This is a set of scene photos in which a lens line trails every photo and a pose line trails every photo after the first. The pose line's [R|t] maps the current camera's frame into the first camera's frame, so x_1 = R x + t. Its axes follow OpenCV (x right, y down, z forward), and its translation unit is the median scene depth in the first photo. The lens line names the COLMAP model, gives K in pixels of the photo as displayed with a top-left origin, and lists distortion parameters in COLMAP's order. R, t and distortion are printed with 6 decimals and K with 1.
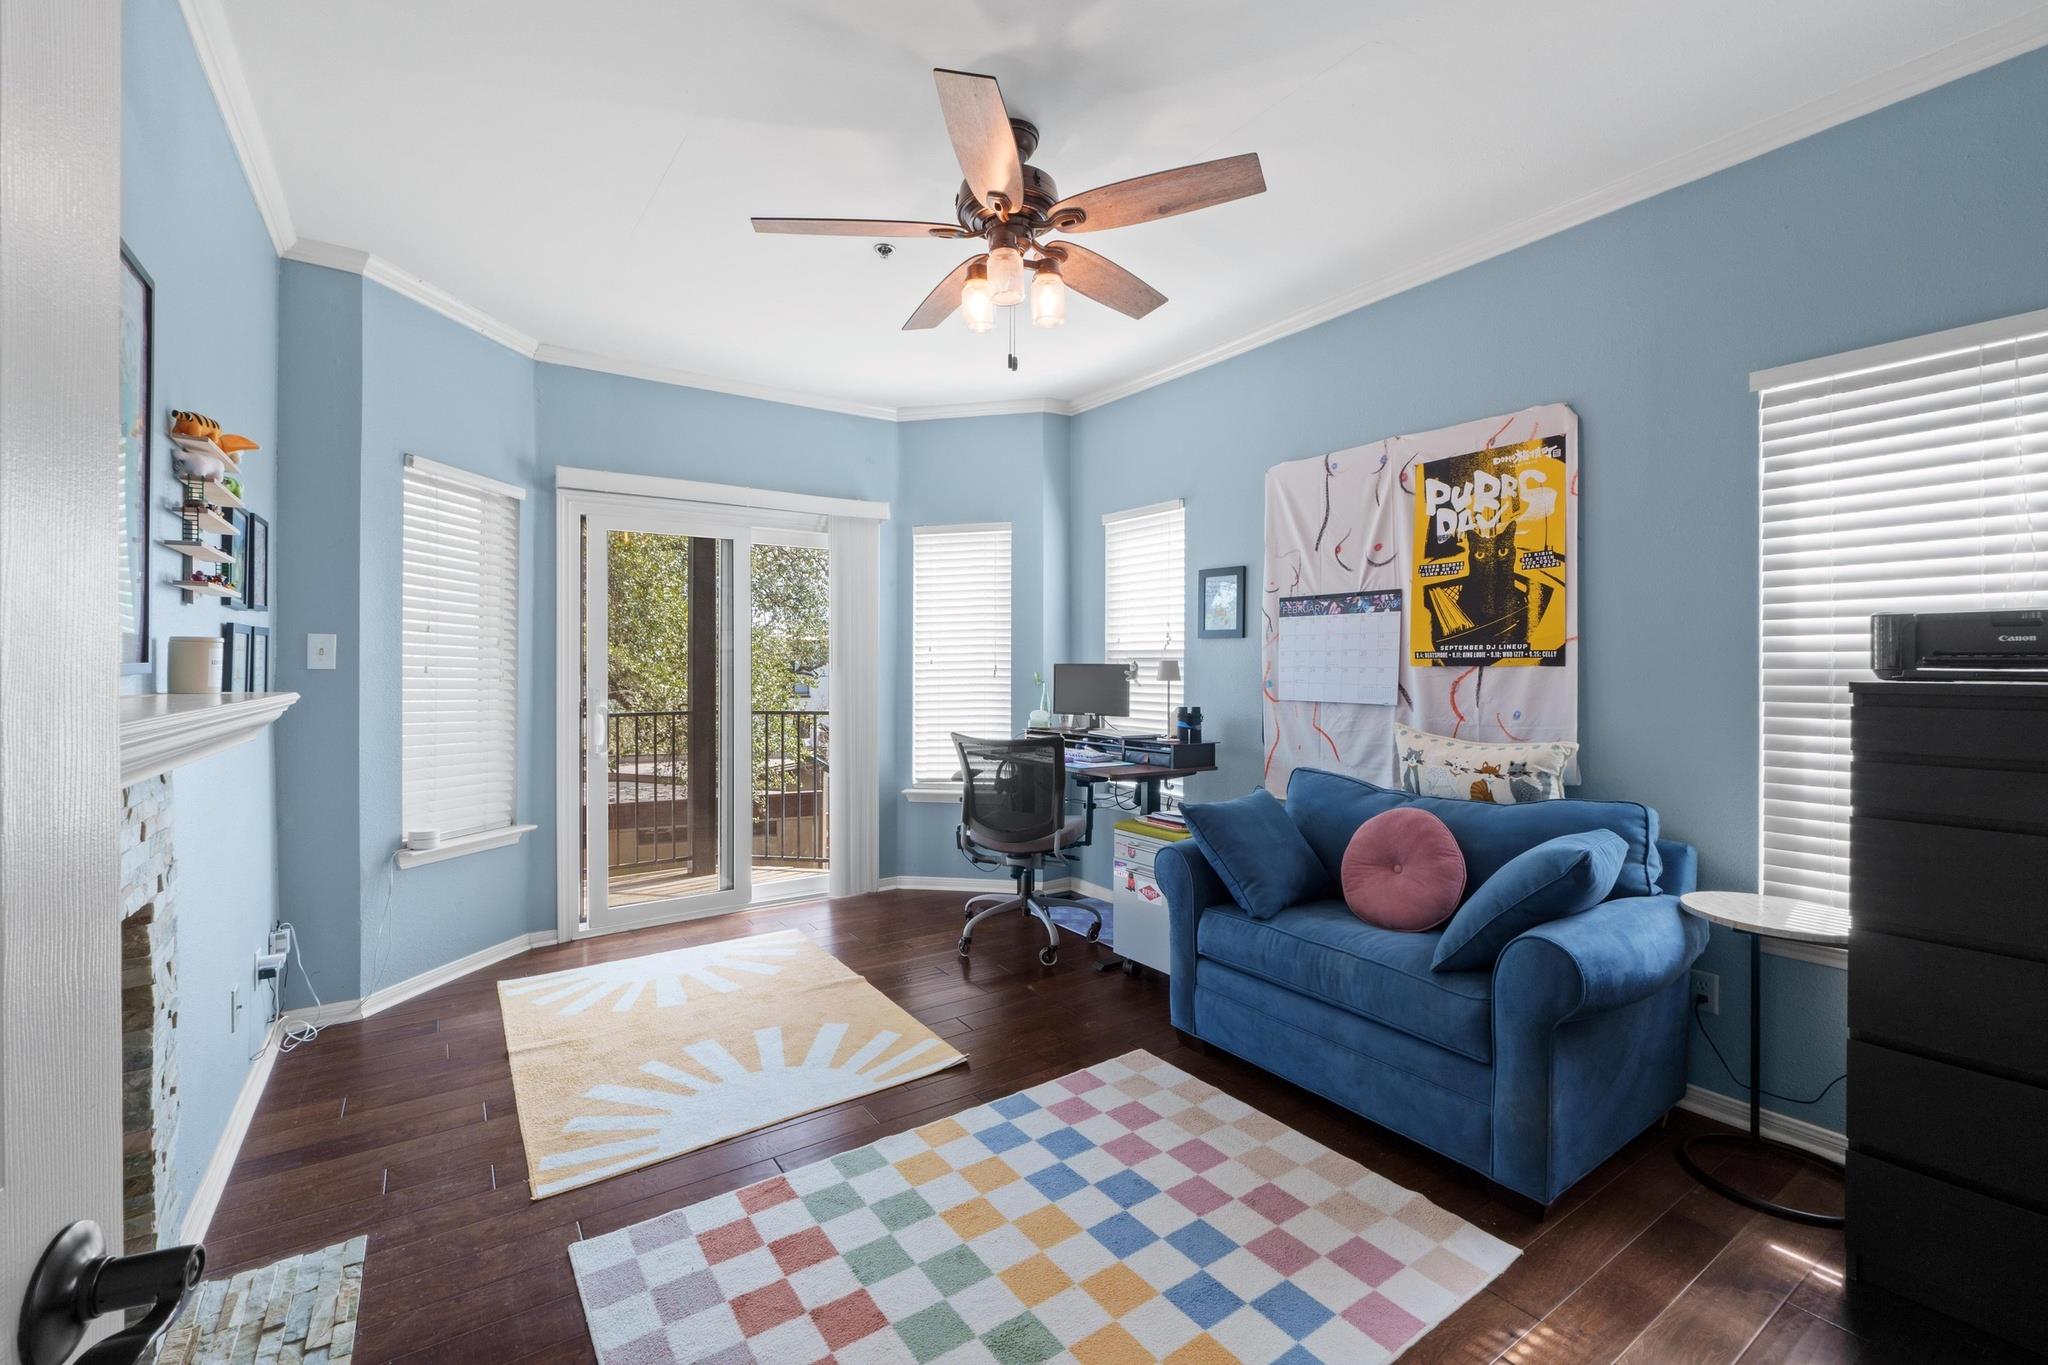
lens RADIAL K [[872.0, 0, 1026.0], [0, 872.0, 672.6], [0, 0, 1]] dist [-0.003001, -0.000240]
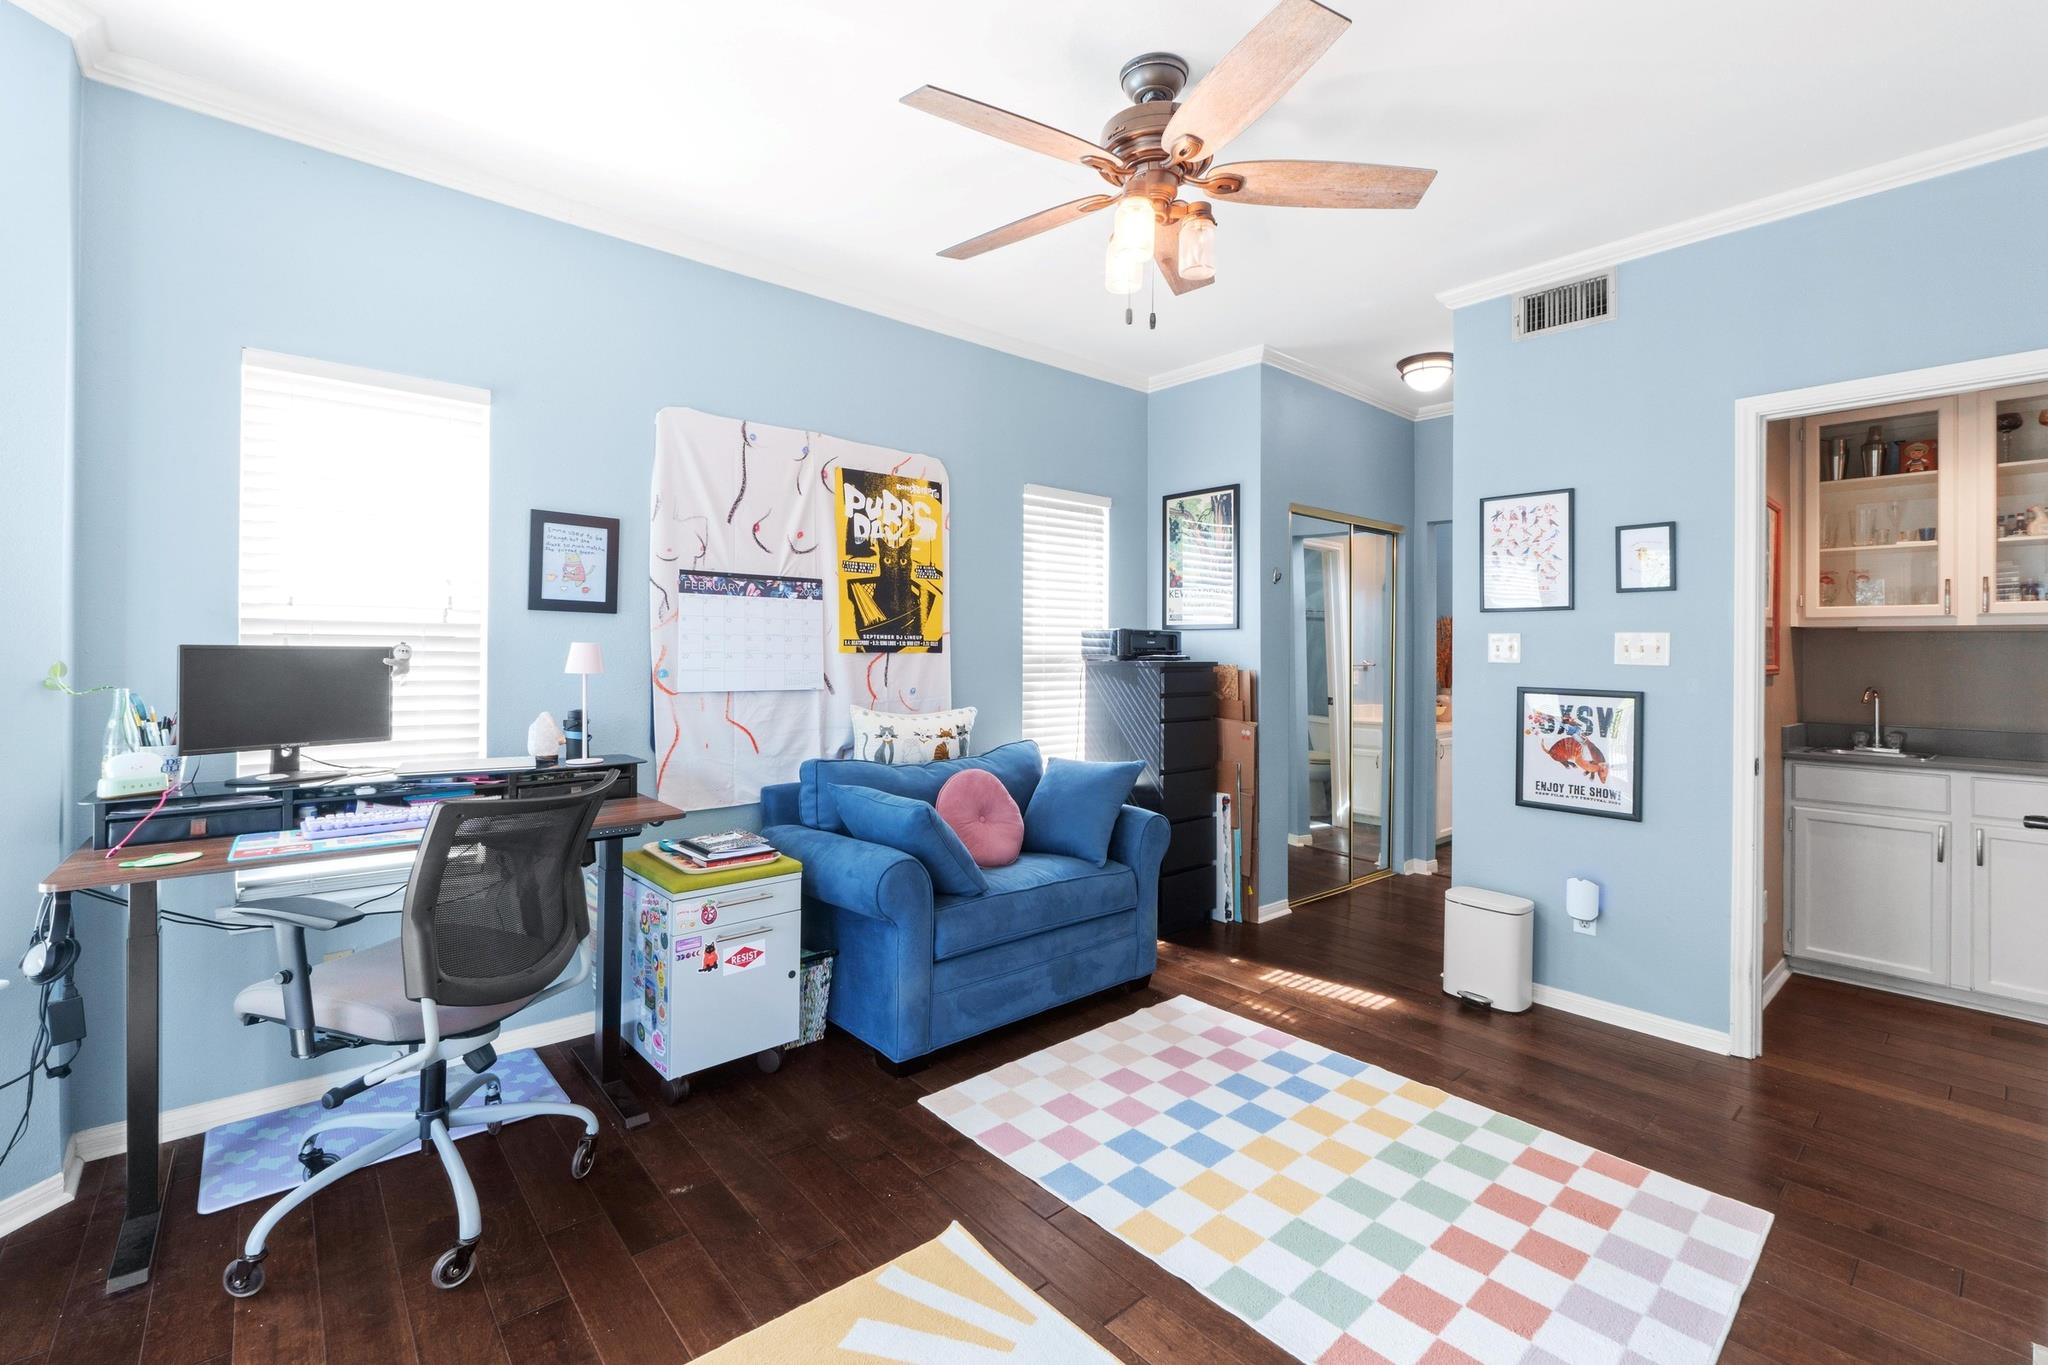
lens RADIAL K [[872.0, 0, 1014.5], [0, 872.0, 651.1], [0, 0, 1]] dist [-0.003001, -0.000240]
pose [[-0.105202, -0.002859, 0.994447, -0.688201], [-0.001194, 0.999996, 0.002748, -0.012817], [-0.994450, -0.000898, -0.105205, 0.937430]]
